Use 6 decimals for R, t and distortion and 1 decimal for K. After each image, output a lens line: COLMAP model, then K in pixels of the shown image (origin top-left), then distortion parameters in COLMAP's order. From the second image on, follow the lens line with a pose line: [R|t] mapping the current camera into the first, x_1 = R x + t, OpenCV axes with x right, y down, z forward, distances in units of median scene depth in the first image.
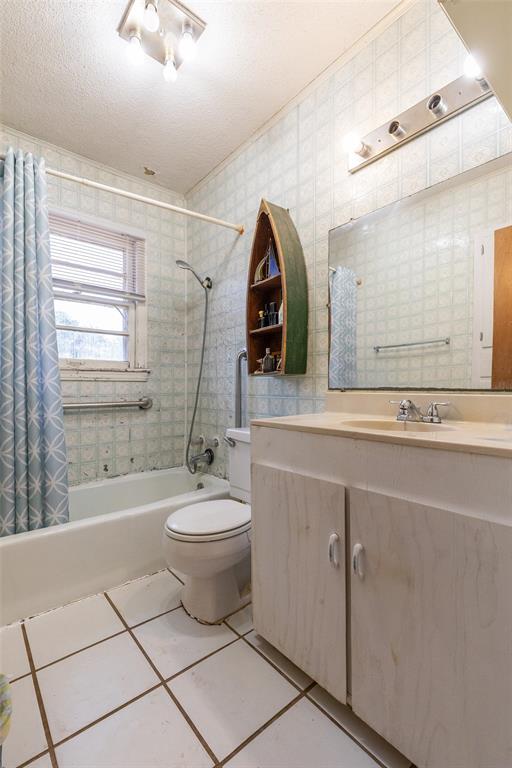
lens RADIAL K [[347.5, 0, 255.6], [0, 347.5, 384.6], [0, 0, 1]] dist [0.006807, -0.000731]
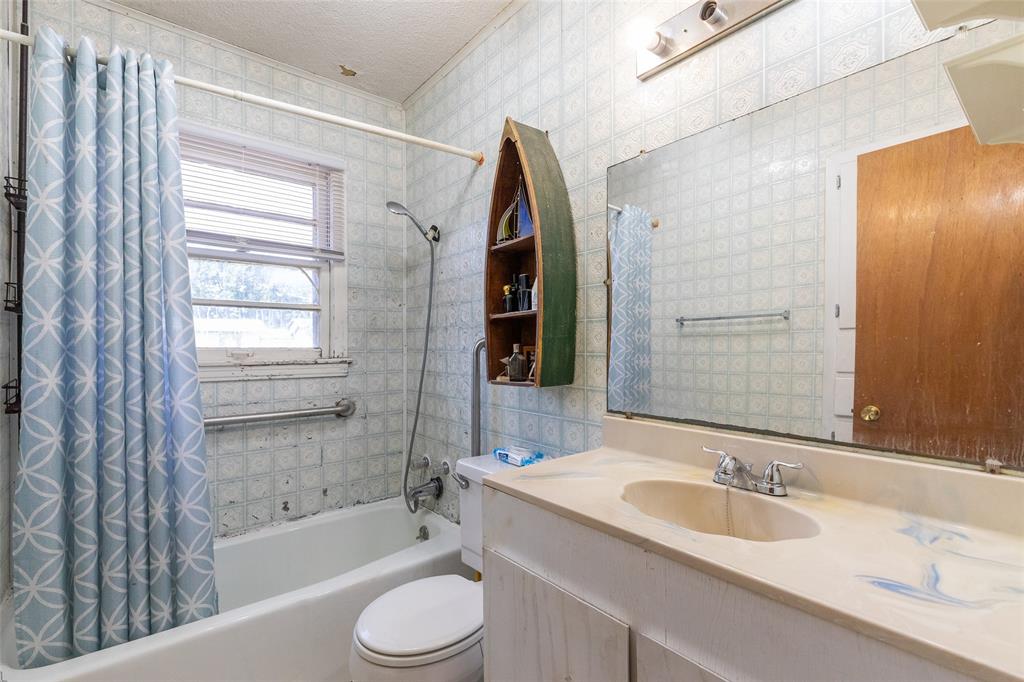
lens RADIAL K [[463.3, 0, 512.2], [0, 463.3, 344.6], [0, 0, 1]] dist [0.006807, -0.000731]
pose [[0.999897, -0.003775, -0.013857, 0.038370], [0.003901, 0.999951, 0.009049, -0.107003], [0.013822, -0.009102, 0.999863, 0.112720]]
